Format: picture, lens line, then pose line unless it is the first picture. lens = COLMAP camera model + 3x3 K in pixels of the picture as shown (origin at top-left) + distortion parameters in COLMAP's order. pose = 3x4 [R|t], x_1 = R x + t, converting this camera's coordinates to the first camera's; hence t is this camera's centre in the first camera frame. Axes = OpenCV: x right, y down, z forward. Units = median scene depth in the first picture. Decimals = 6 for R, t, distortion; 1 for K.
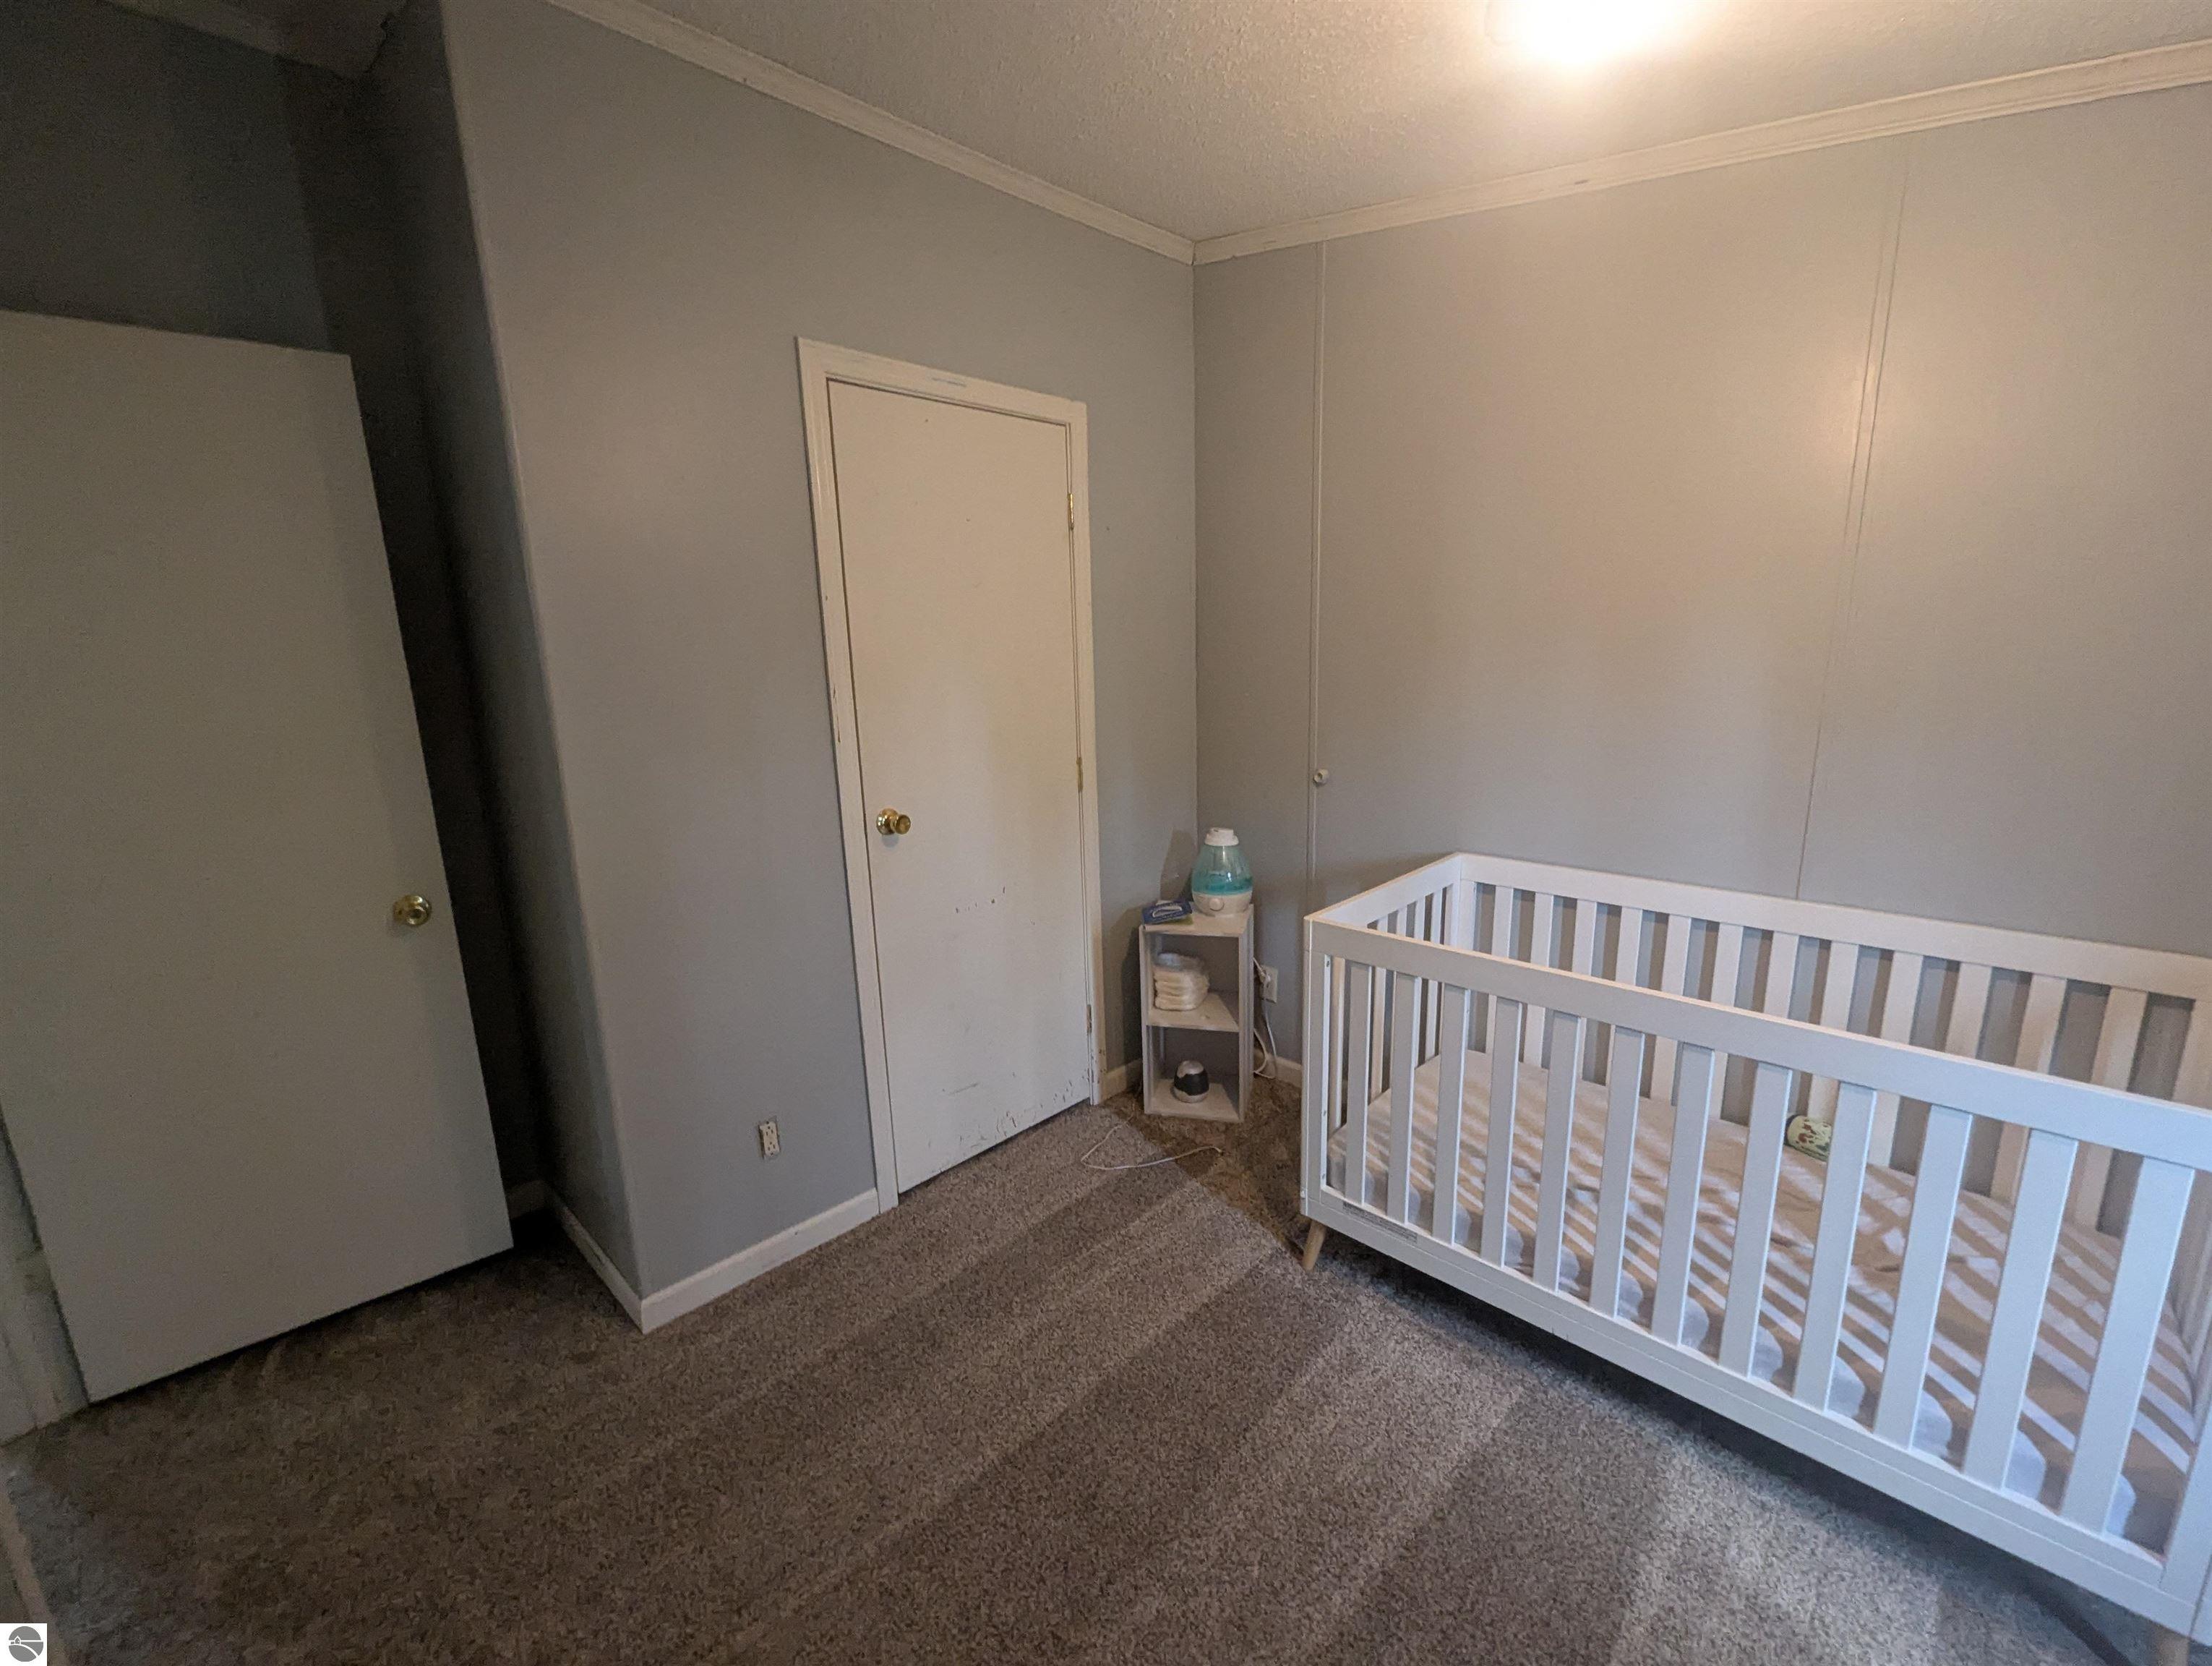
lens RADIAL K [[917.6, 0, 1108.1], [0, 917.6, 839.6], [0, 0, 1]] dist [-0.000590, -0.000430]
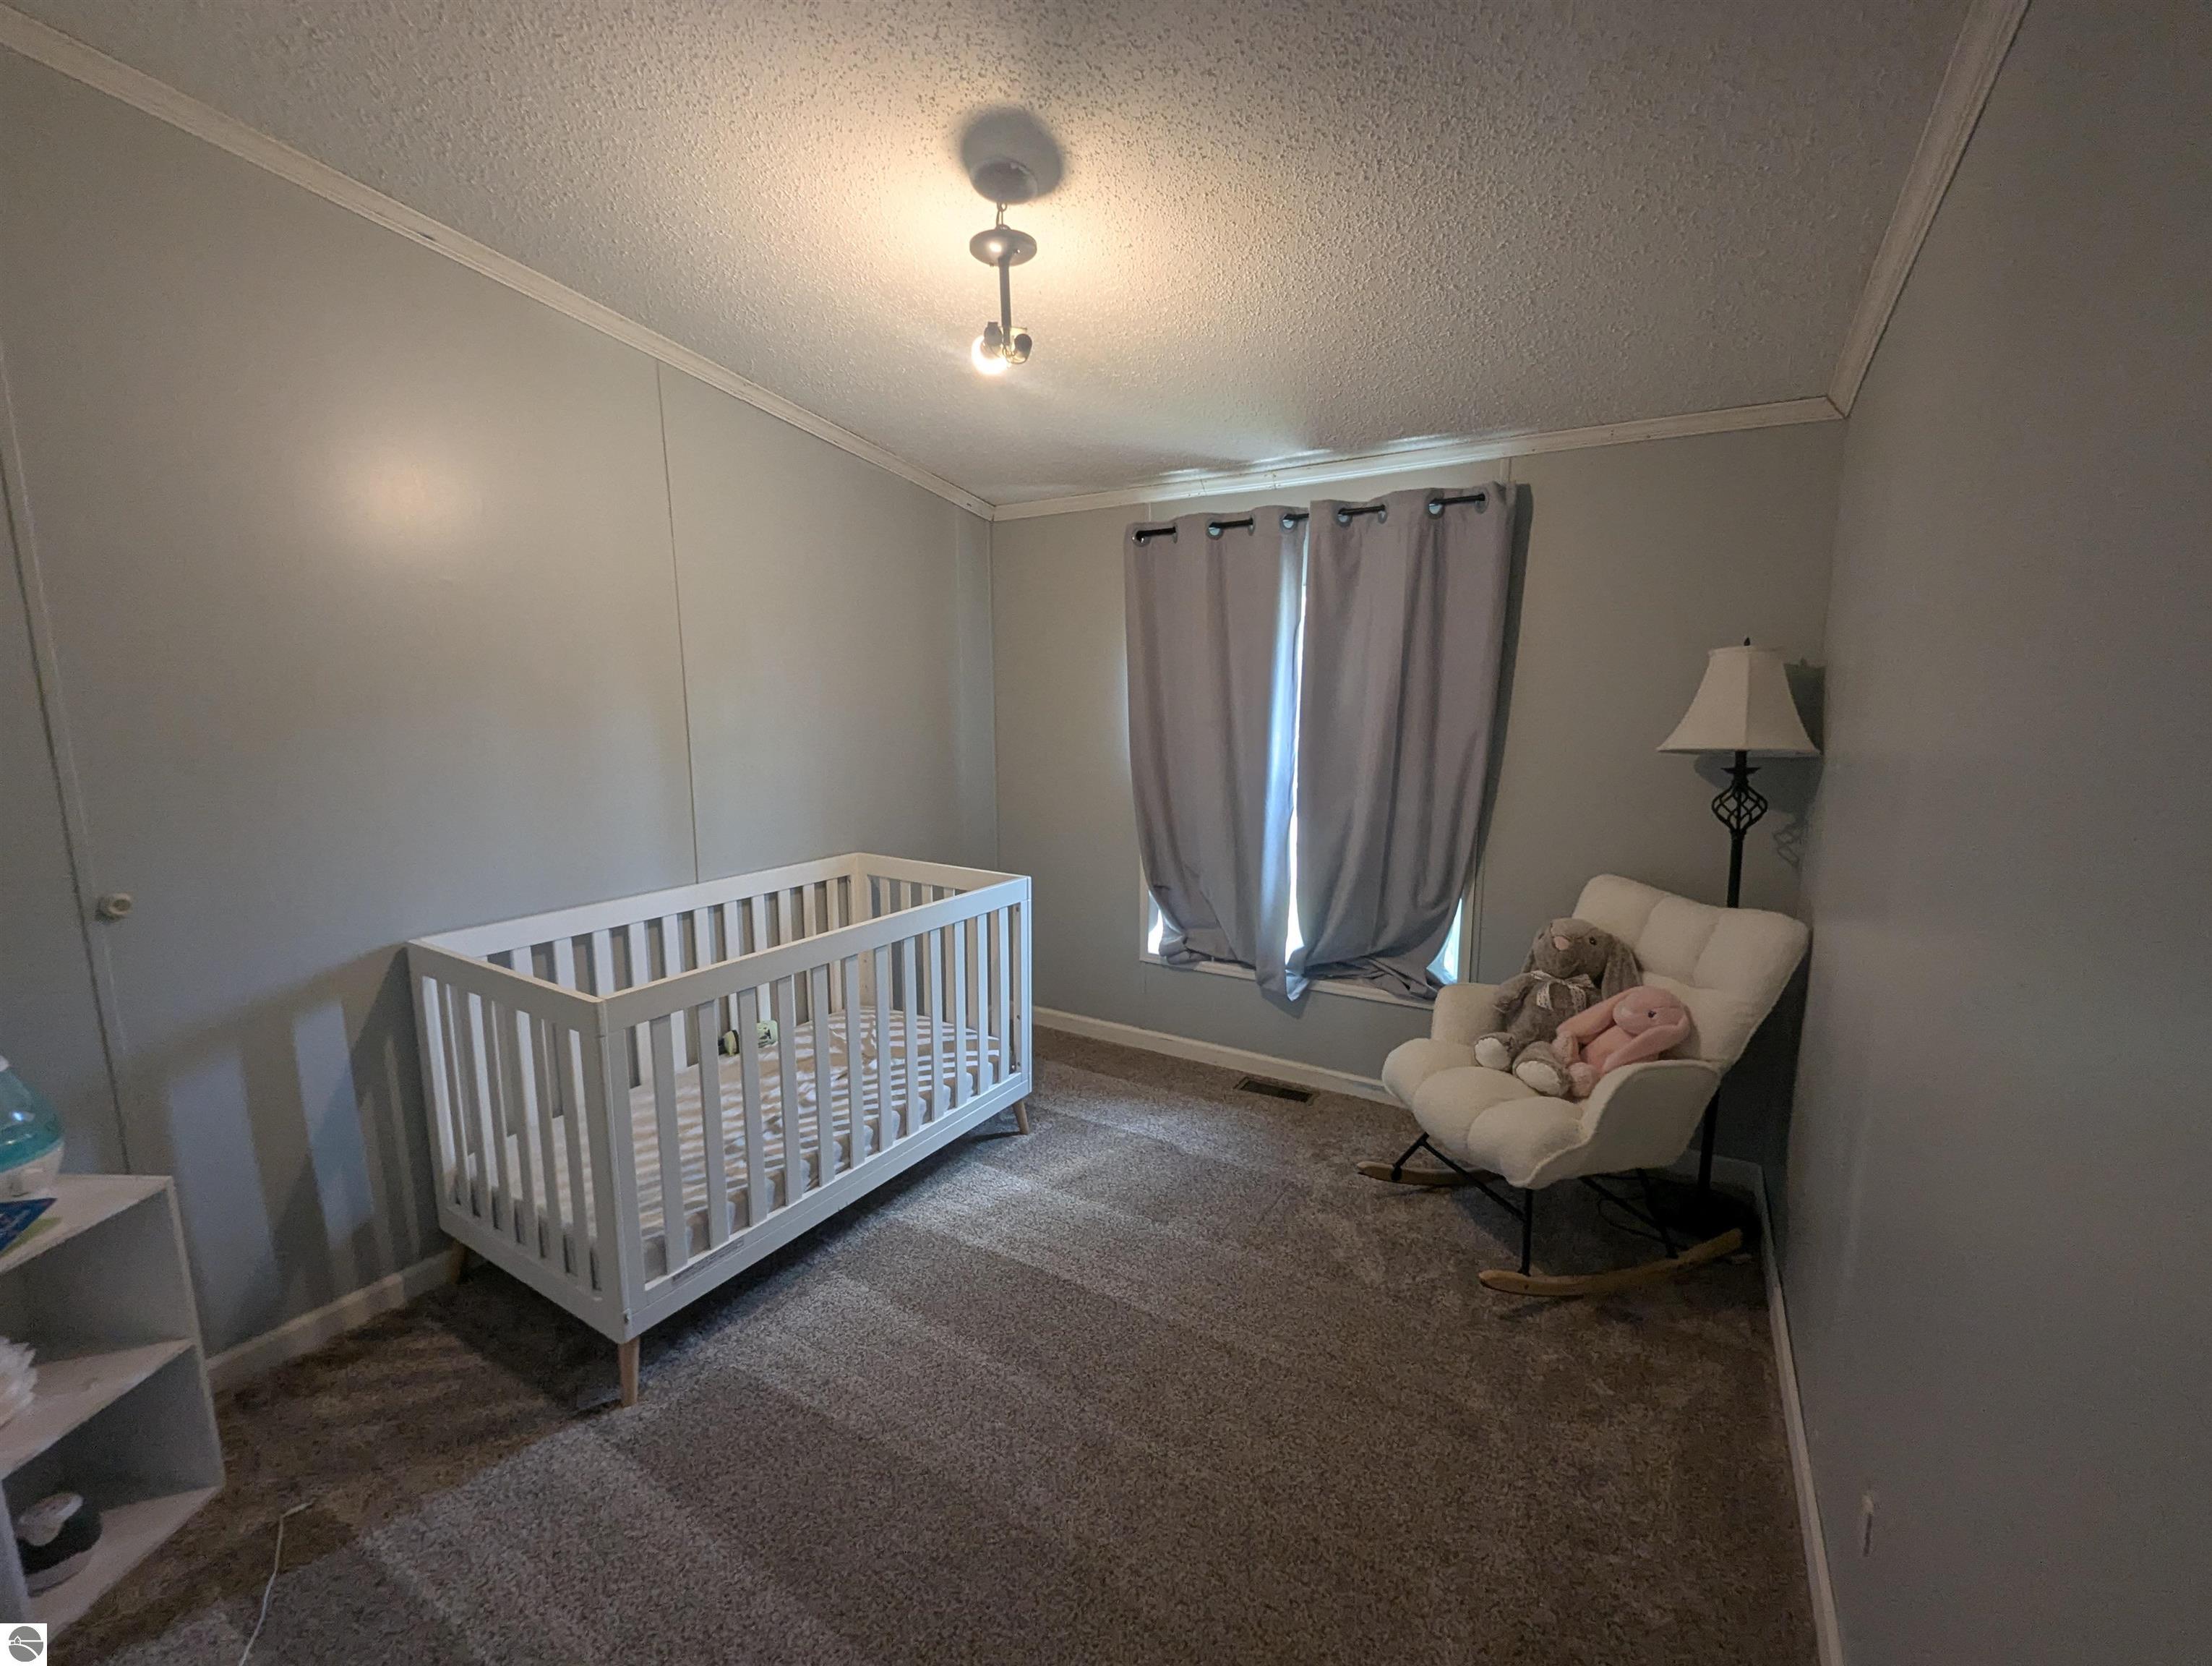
lens RADIAL K [[917.6, 0, 1108.1], [0, 917.6, 839.6], [0, 0, 1]] dist [-0.000590, -0.000430]
pose [[-0.231890, -0.131994, 0.963745, -0.742294], [0.202917, 0.962391, 0.180633, -0.126264], [-0.951342, 0.237447, -0.196385, 0.696067]]
